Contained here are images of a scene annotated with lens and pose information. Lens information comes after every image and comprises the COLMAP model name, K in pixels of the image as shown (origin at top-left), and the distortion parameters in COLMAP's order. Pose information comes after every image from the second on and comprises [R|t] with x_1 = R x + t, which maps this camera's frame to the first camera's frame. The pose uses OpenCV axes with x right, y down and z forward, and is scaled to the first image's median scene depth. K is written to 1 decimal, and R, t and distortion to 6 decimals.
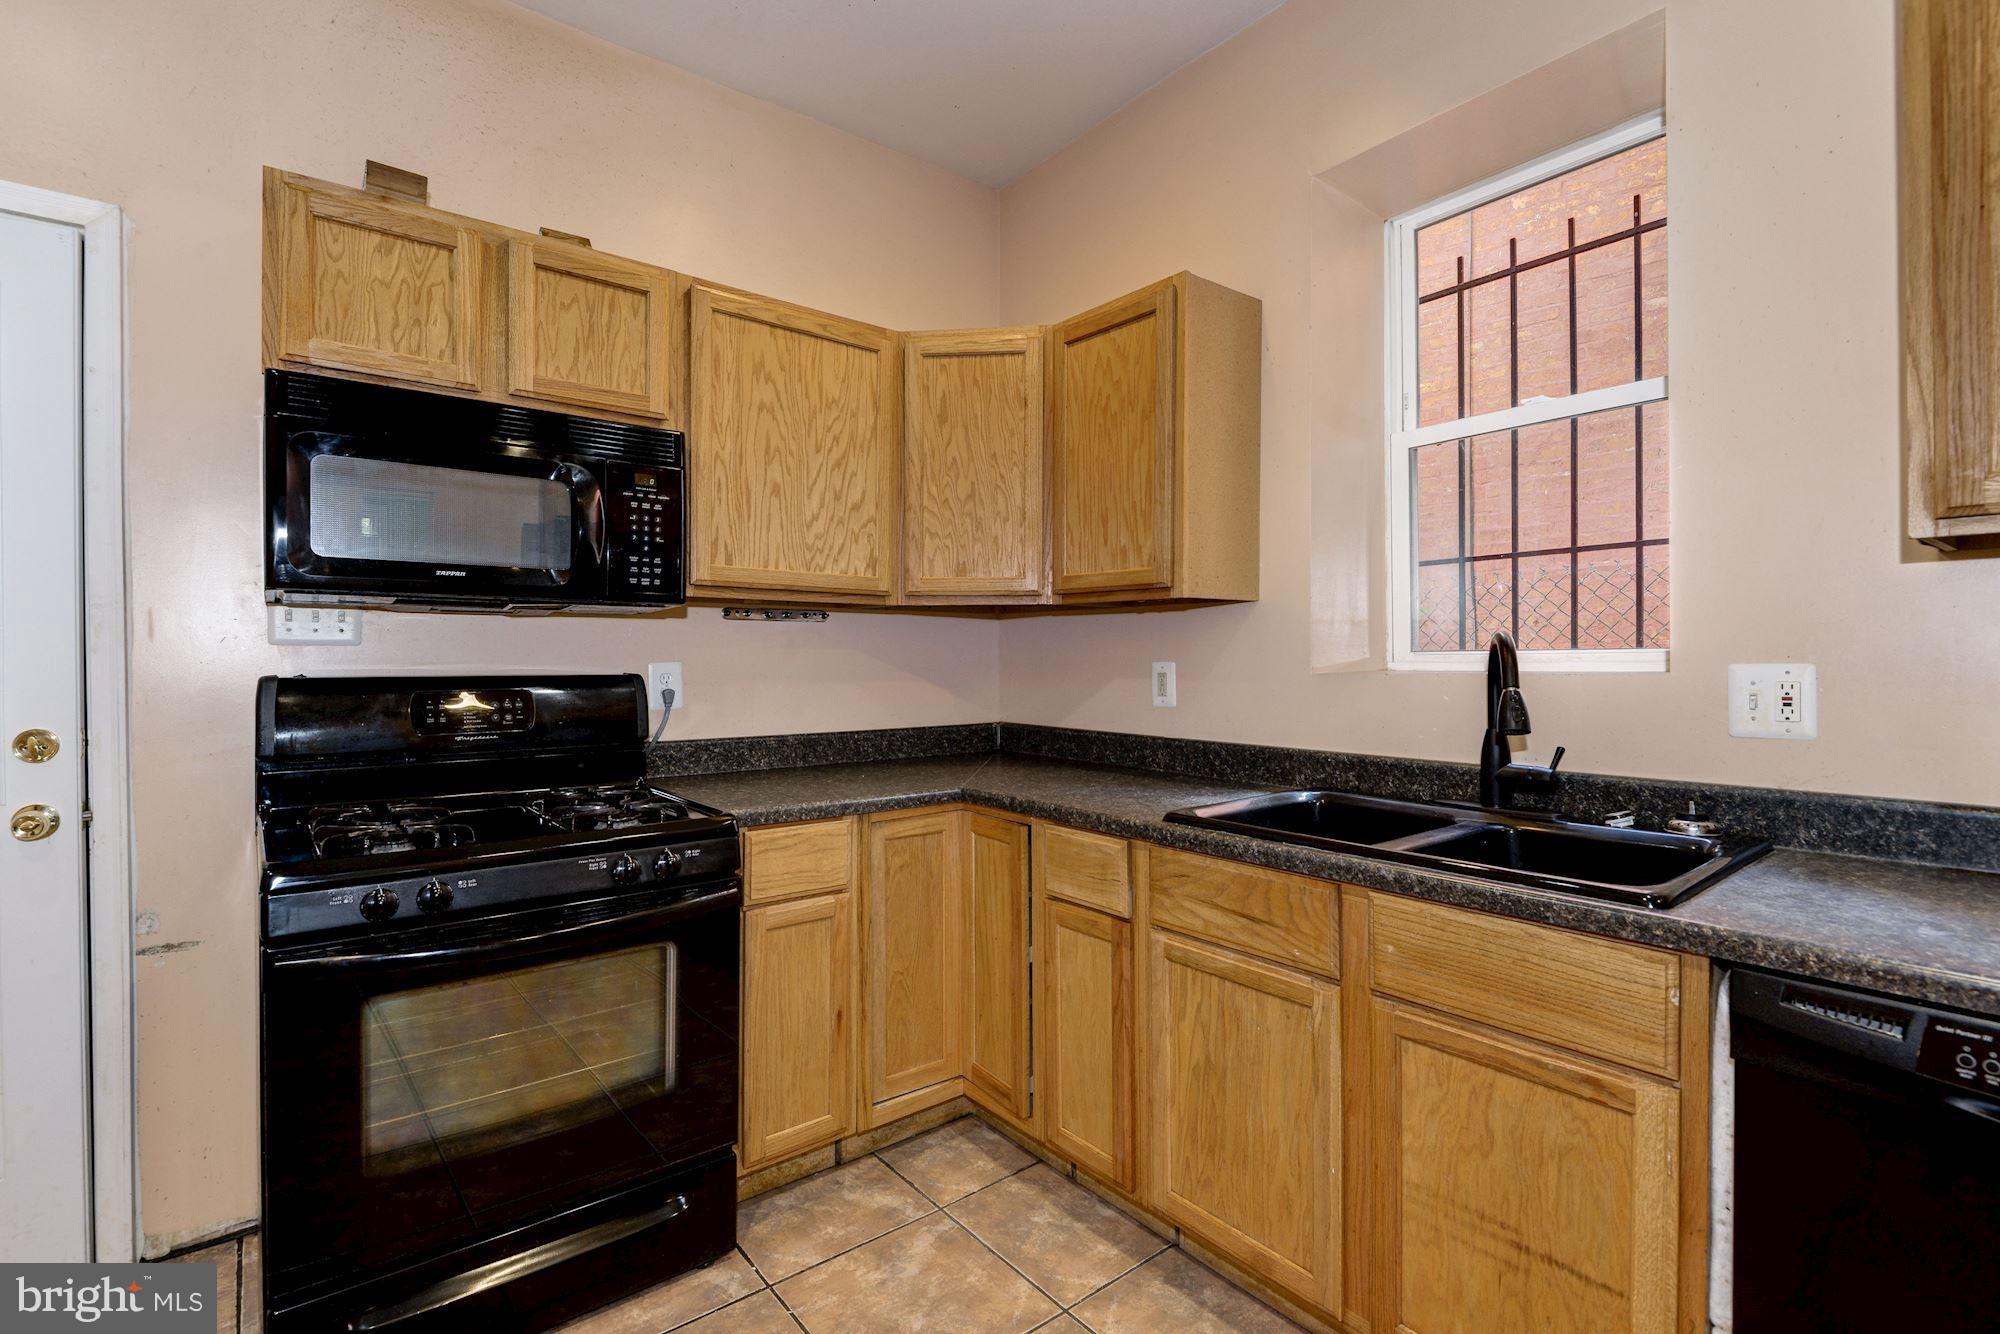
lens RADIAL K [[919.8, 0, 993.4], [0, 919.8, 659.0], [0, 0, 1]] dist [0.024825, -0.019971]
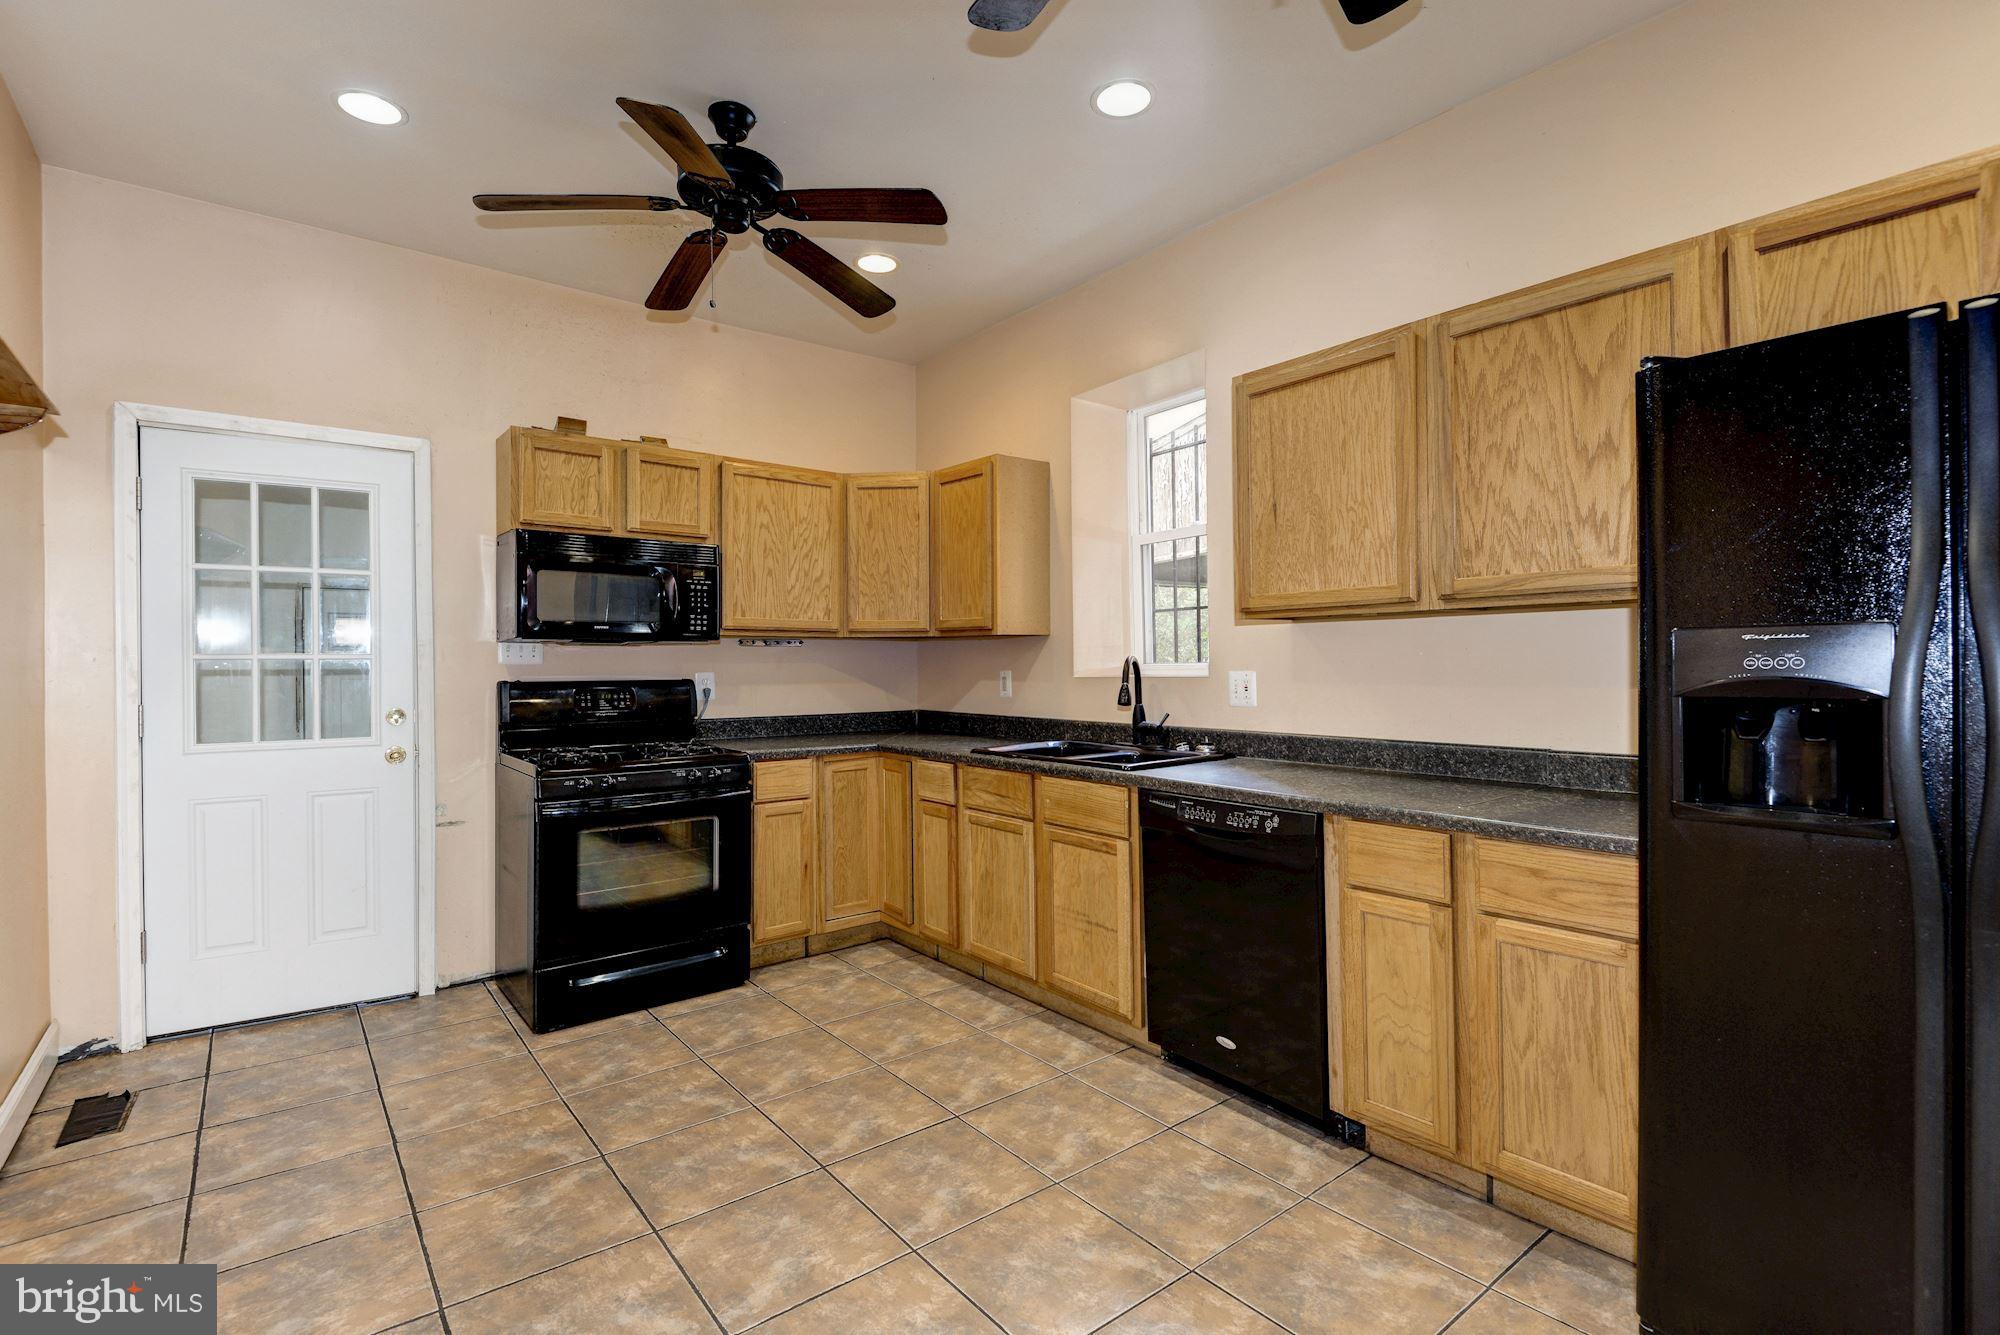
lens RADIAL K [[919.8, 0, 993.4], [0, 919.8, 659.5], [0, 0, 1]] dist [0.024825, -0.019971]
pose [[0.999985, -0.005455, -0.000523, 0.202448], [0.005452, 0.999971, -0.005233, -0.009495], [0.000551, 0.005230, 0.999986, -0.804385]]
